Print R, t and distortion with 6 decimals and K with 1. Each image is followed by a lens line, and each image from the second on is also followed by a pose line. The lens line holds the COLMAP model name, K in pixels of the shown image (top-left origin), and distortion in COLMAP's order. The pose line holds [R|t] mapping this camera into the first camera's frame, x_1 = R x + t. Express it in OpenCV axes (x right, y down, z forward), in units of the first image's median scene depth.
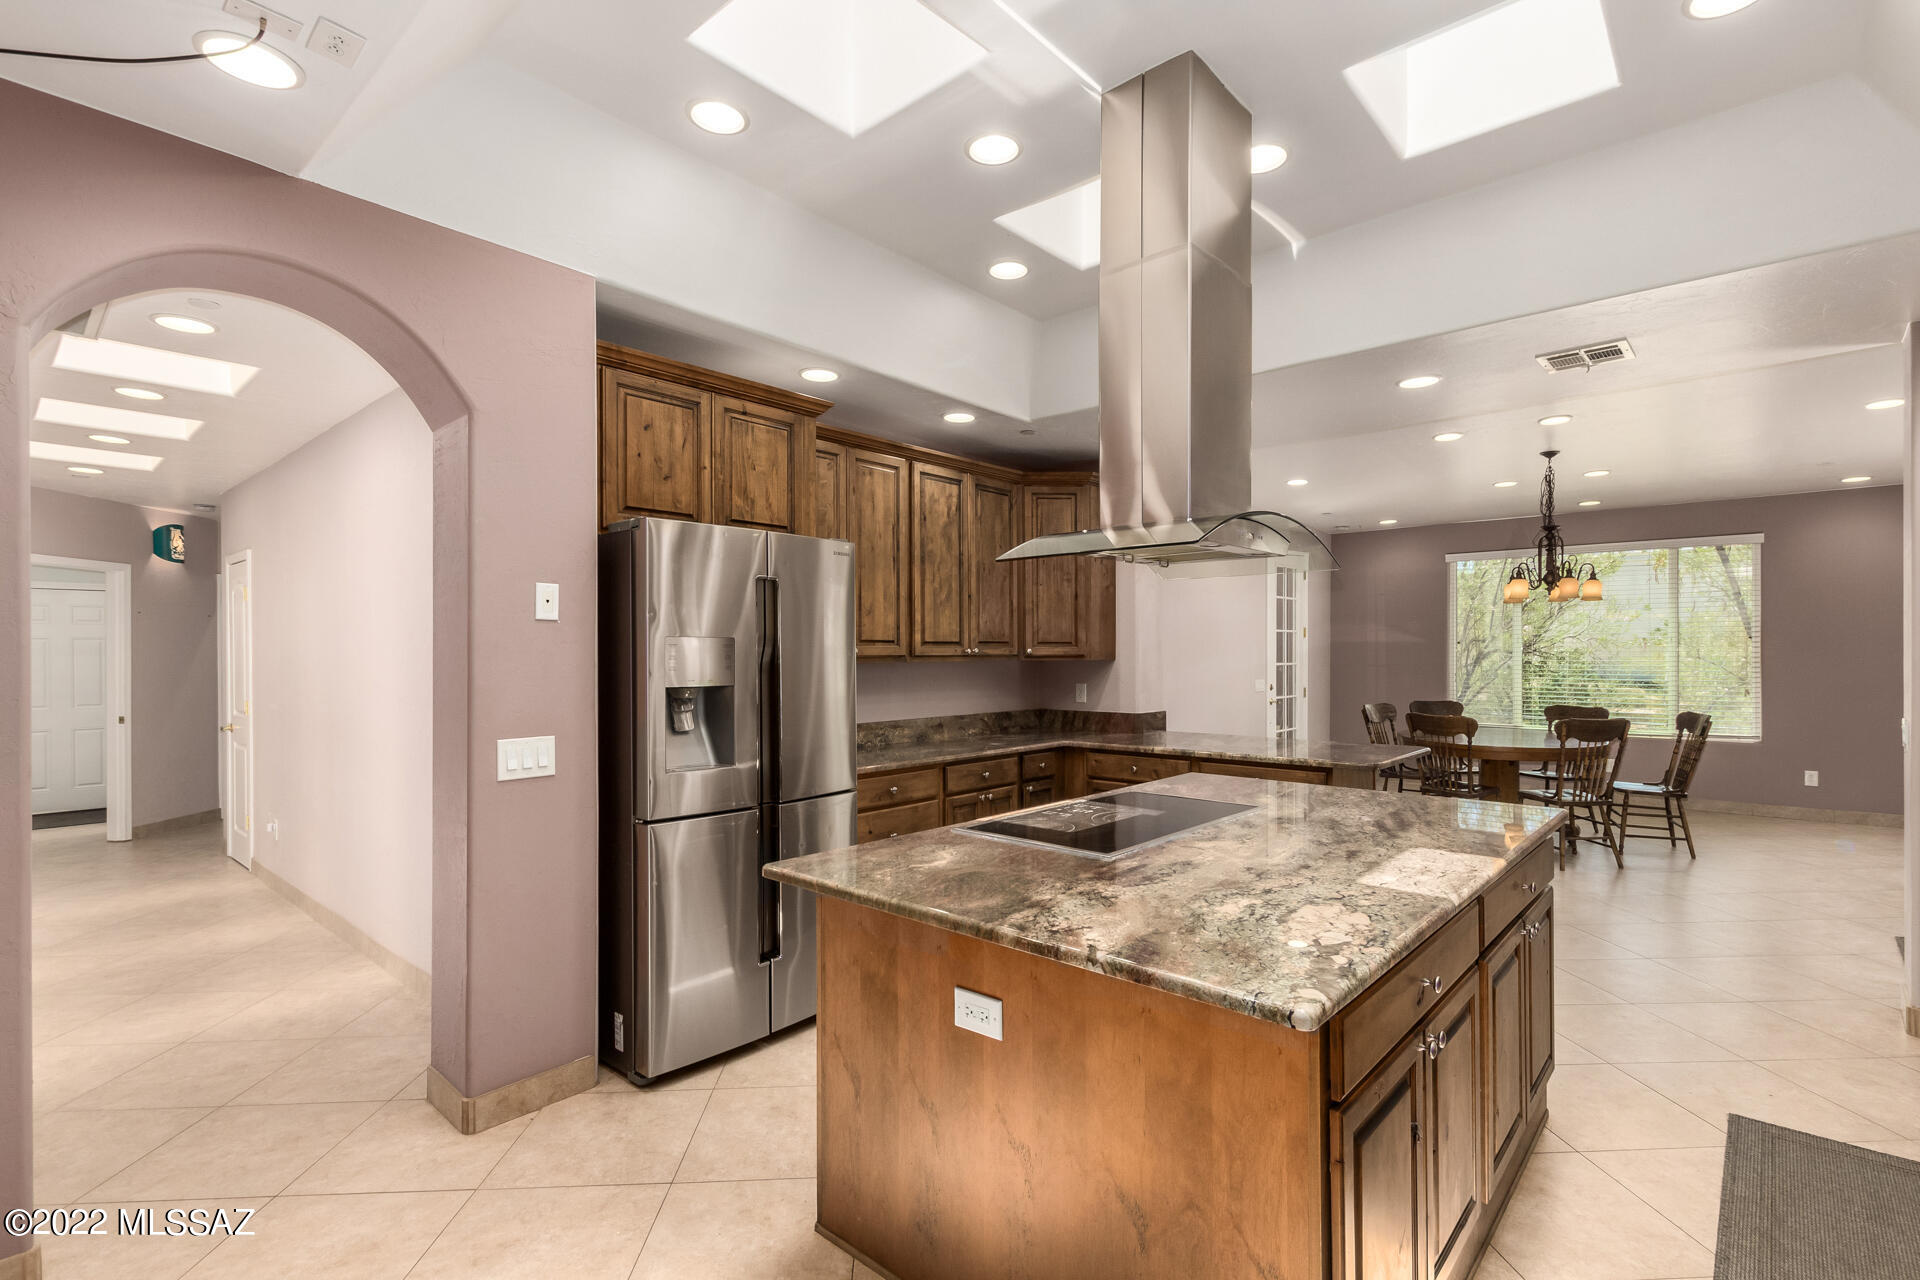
lens RADIAL K [[899.6, 0, 953.3], [0, 899.6, 653.9], [0, 0, 1]] dist [0.002873, 0.000122]
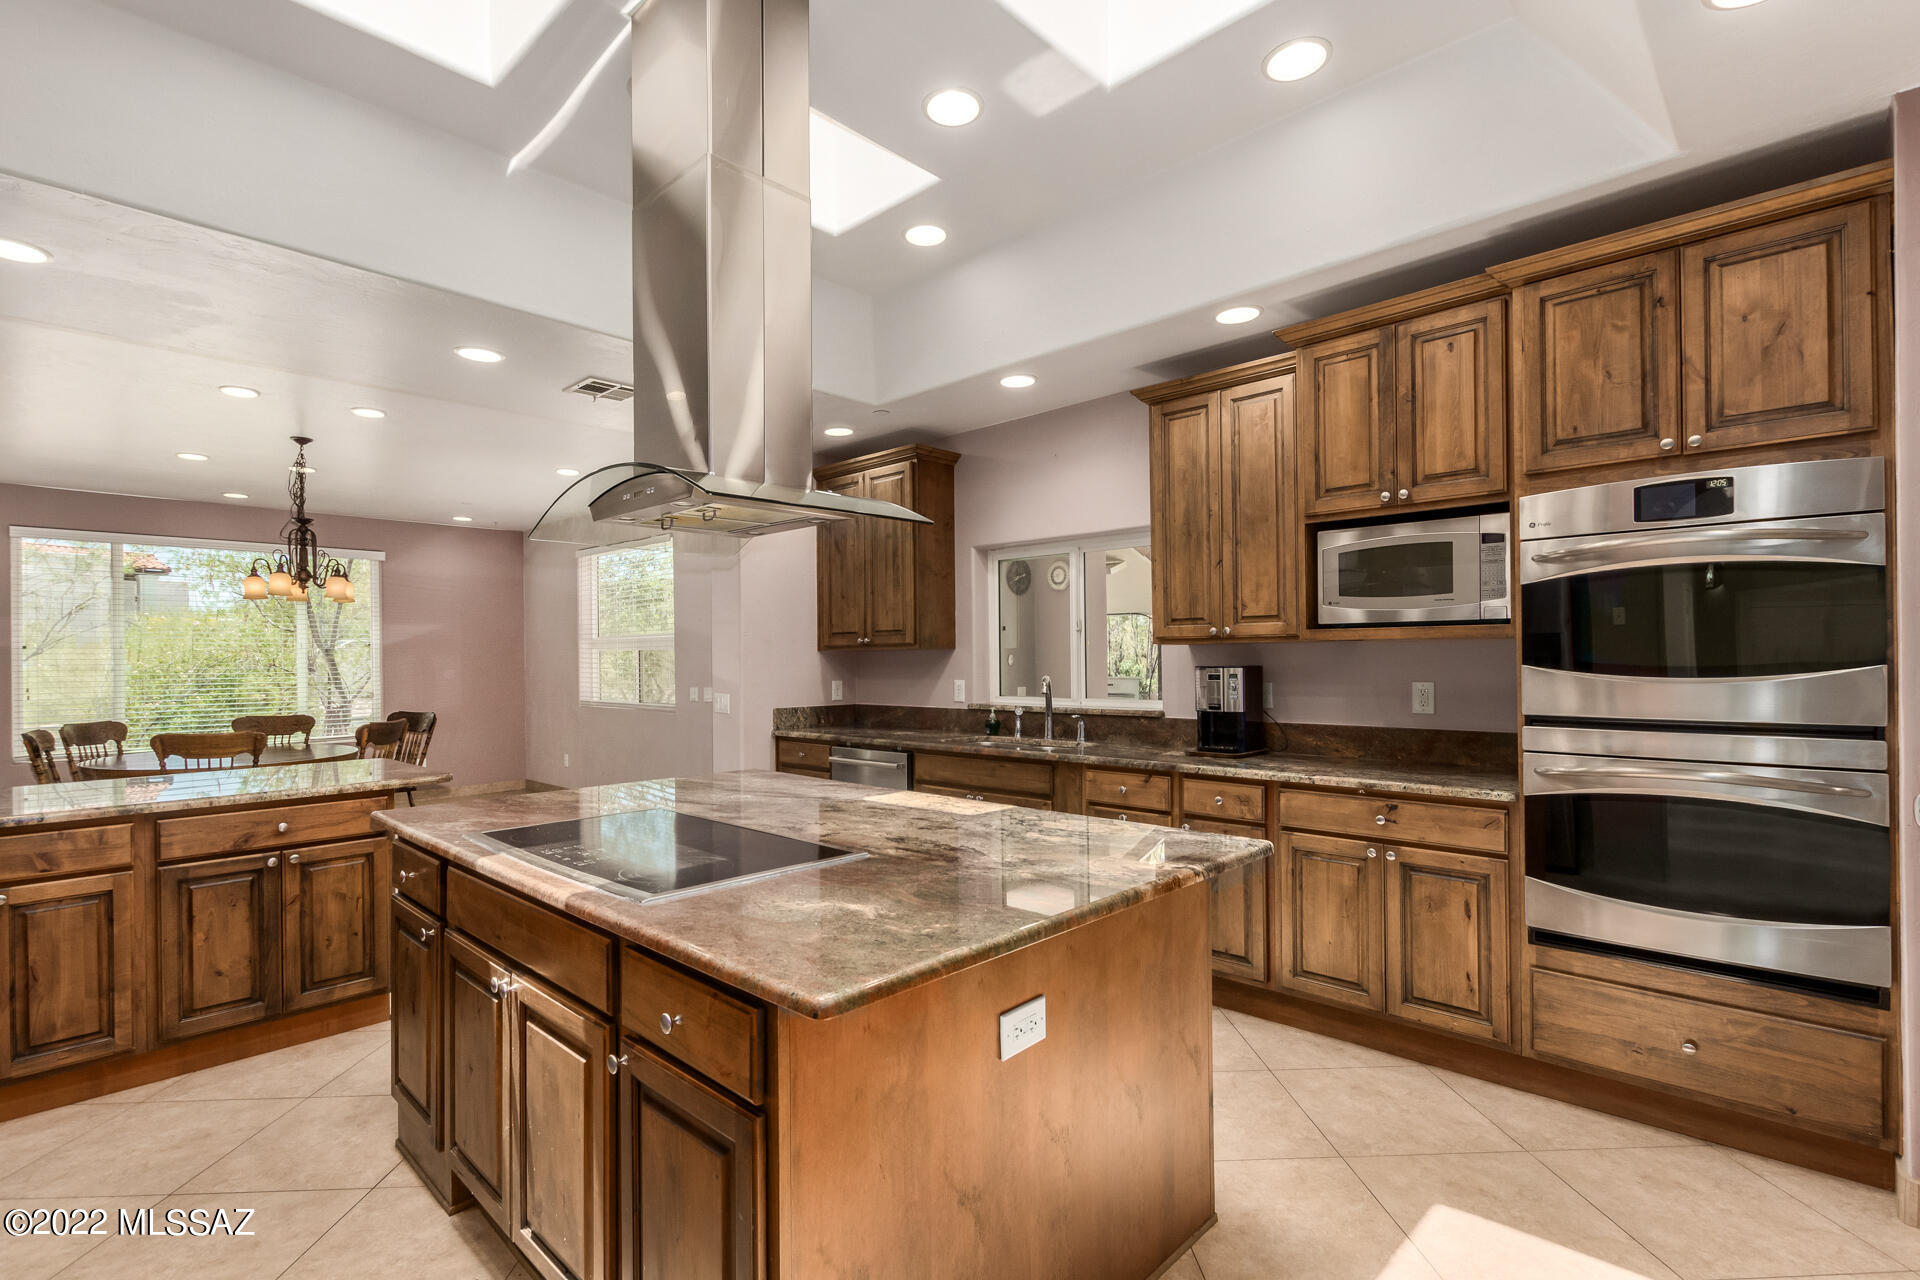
lens RADIAL K [[898.9, 0, 987.7], [0, 898.9, 654.3], [0, 0, 1]] dist [0.003085, 0.000195]
pose [[-0.002539, 0.008482, 0.999961, -0.255128], [0.011049, 0.999903, -0.008454, 0.011952], [-0.999936, 0.011027, -0.002633, 0.306796]]
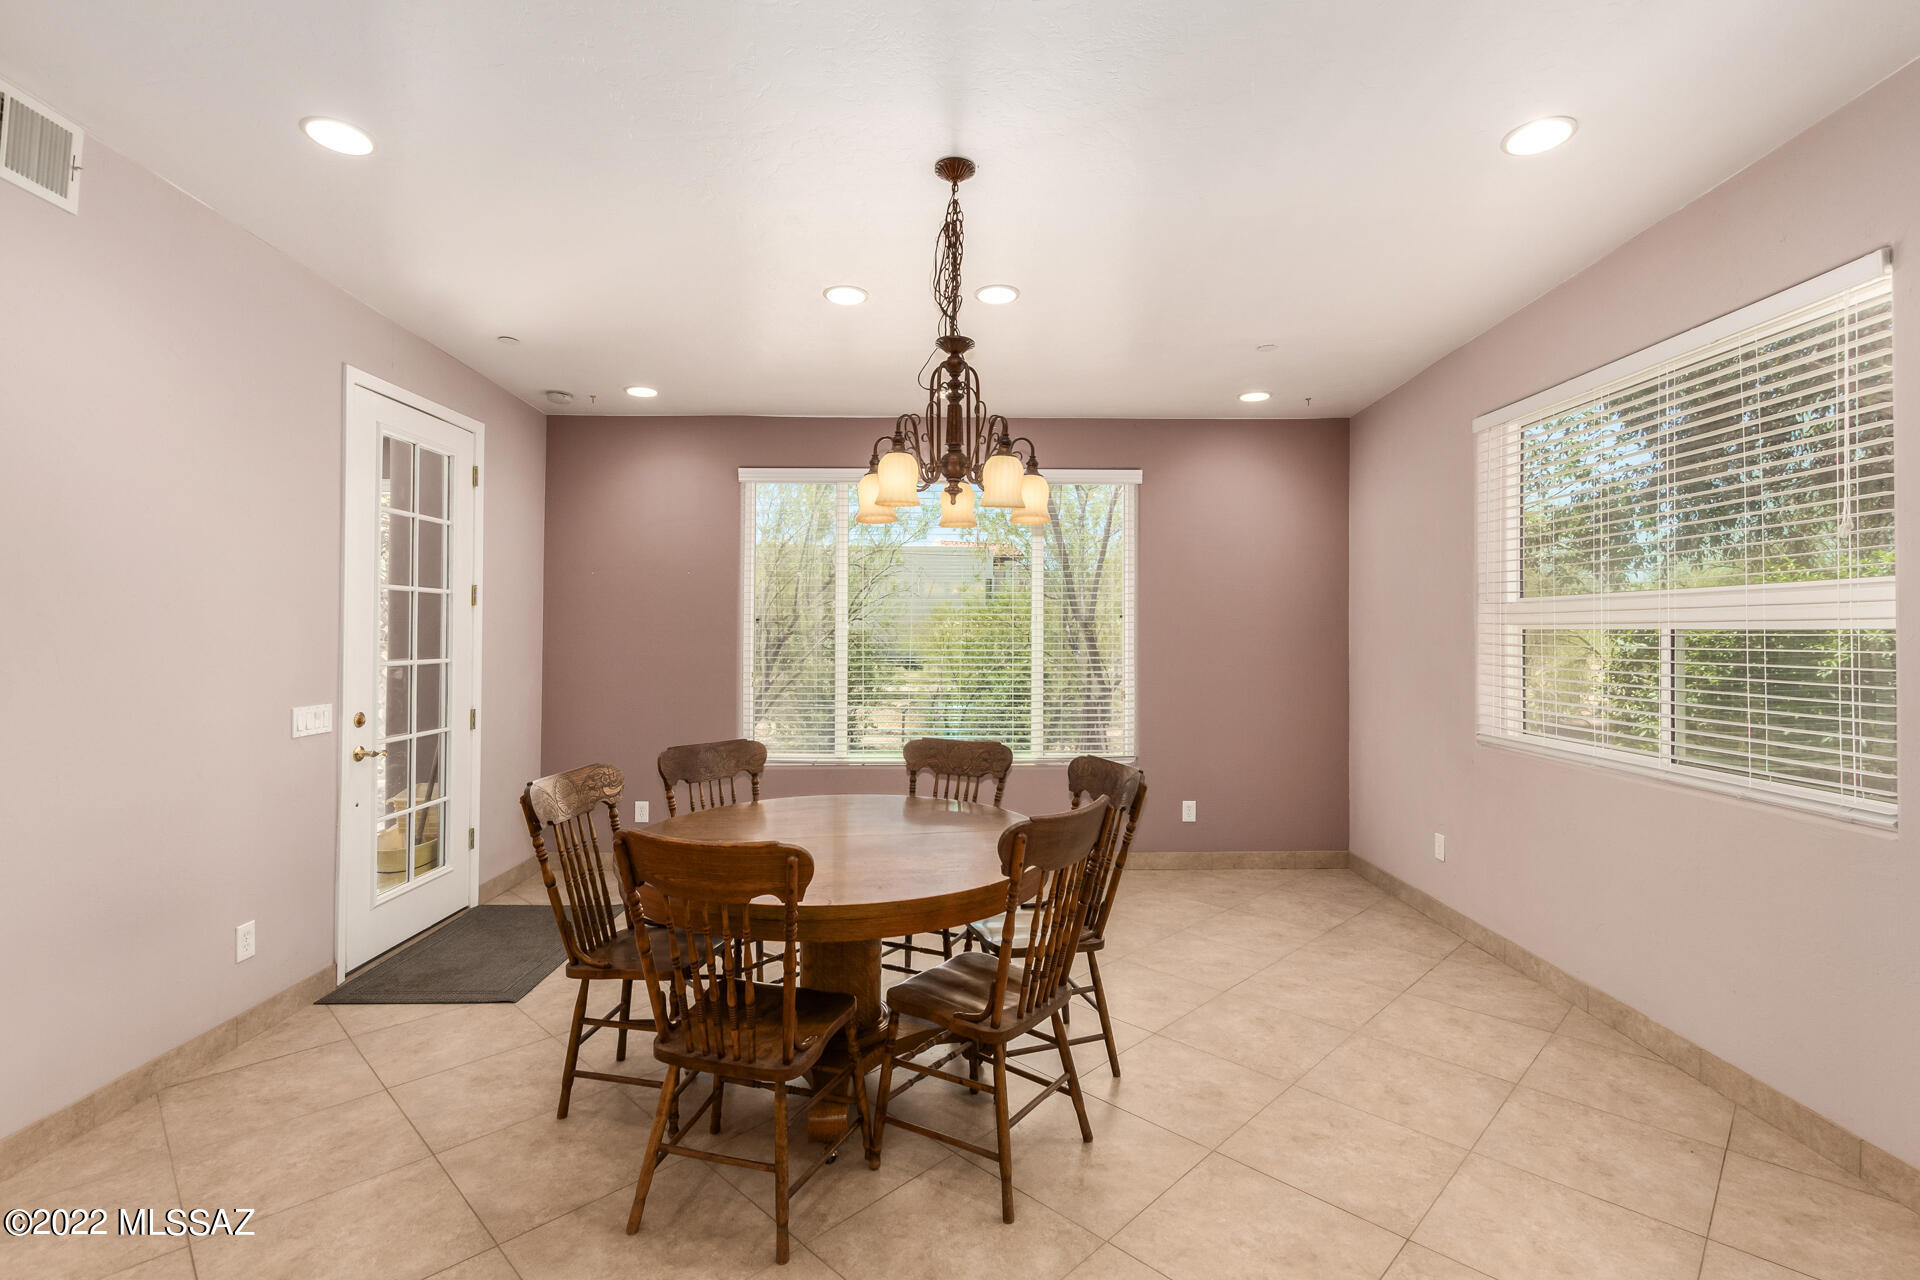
lens RADIAL K [[898.9, 0, 987.7], [0, 898.9, 654.3], [0, 0, 1]] dist [0.003085, 0.000195]
pose [[0.723352, -0.010527, 0.690400, 0.382717], [-0.004241, 0.999797, 0.019688, -0.003842], [-0.690467, -0.017169, 0.723160, 0.683661]]
